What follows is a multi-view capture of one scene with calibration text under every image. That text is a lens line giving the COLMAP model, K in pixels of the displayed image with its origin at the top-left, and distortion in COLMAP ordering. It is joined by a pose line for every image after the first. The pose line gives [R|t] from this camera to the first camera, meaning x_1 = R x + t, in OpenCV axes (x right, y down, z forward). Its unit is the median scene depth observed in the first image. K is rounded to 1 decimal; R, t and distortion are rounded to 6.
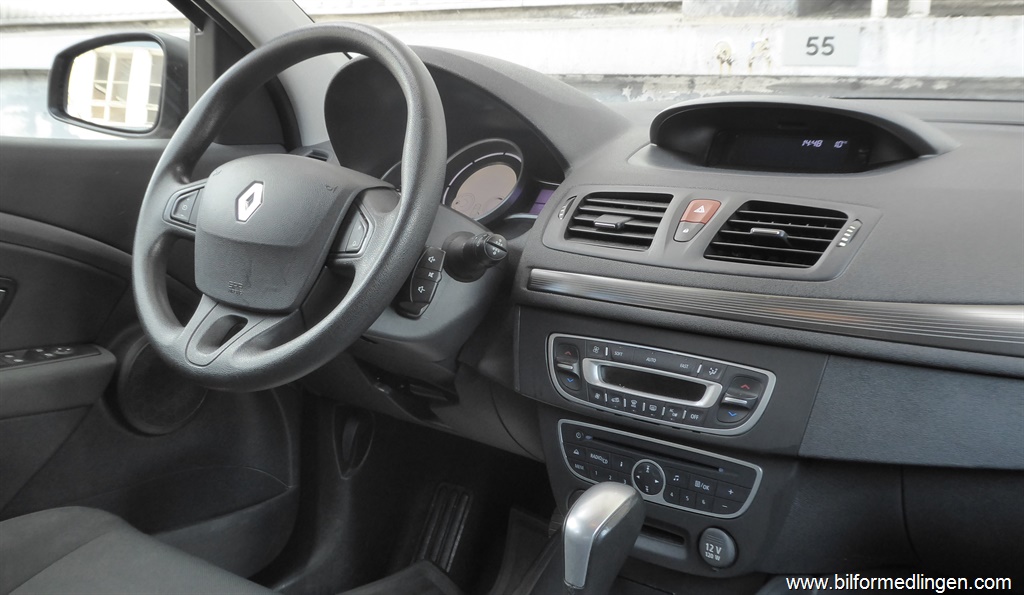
lens RADIAL K [[1105.4, 0, 519.4], [0, 1105.4, 293.1], [0, 0, 1]] dist [0.073095, 0.000000]
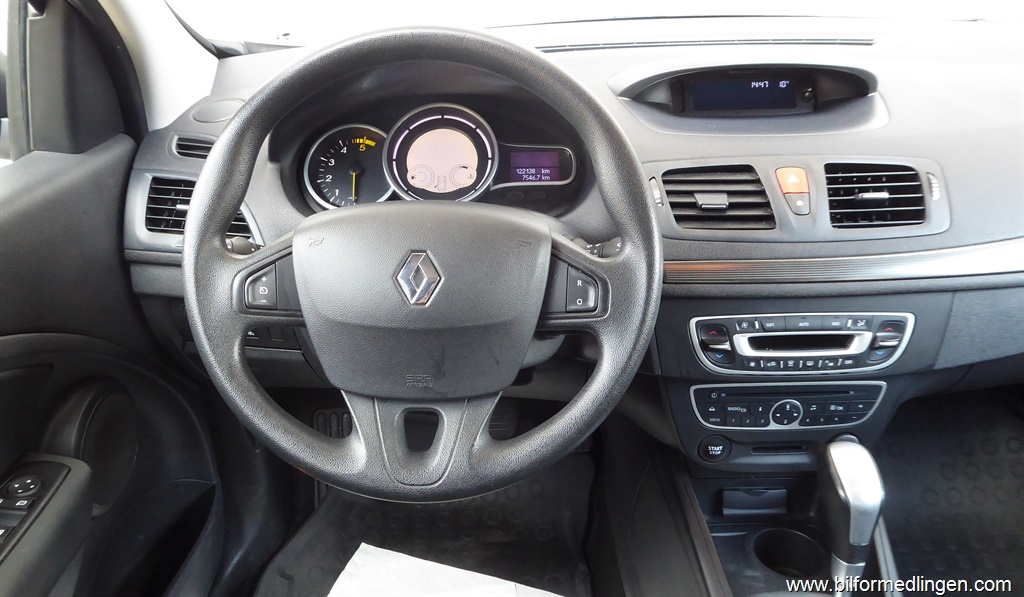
lens RADIAL K [[791.1, 0, 501.0], [0, 791.1, 295.9], [0, 0, 1]] dist [-0.015427, 0.001634]
pose [[0.788451, -0.296688, 0.538815, -0.541170], [0.139320, 0.939356, 0.313369, -0.258254], [-0.599112, -0.172008, 0.781971, 0.541806]]
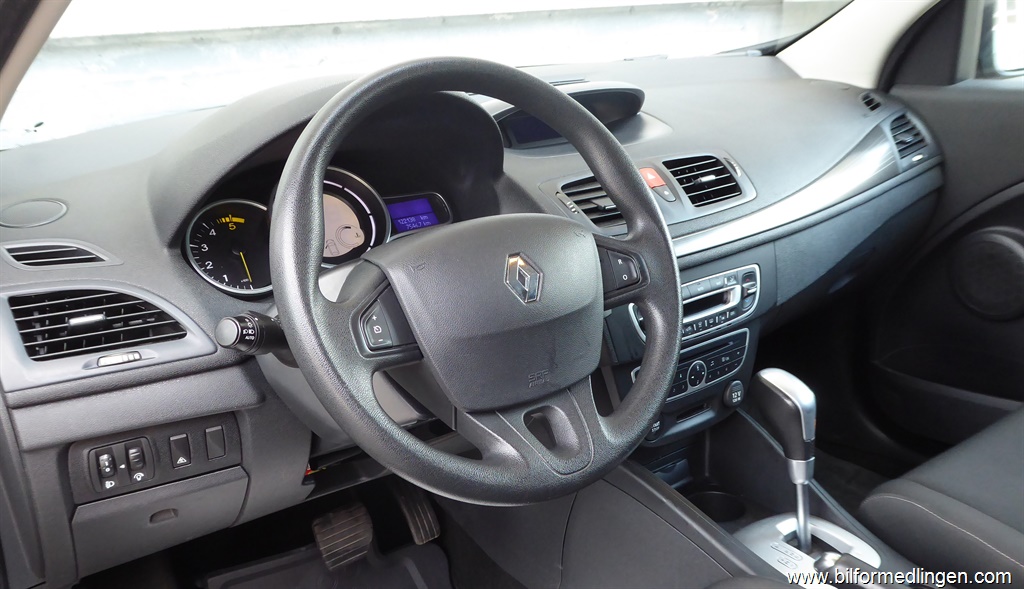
lens RADIAL K [[975.3, 0, 518.5], [0, 975.3, 298.0], [0, 0, 1]] dist [0.015451, 0.000000]
pose [[0.249321, -0.316857, 0.915118, -1.002955], [0.221893, 0.938510, 0.264503, -0.286122], [-0.942657, 0.137112, 0.304298, 0.826094]]
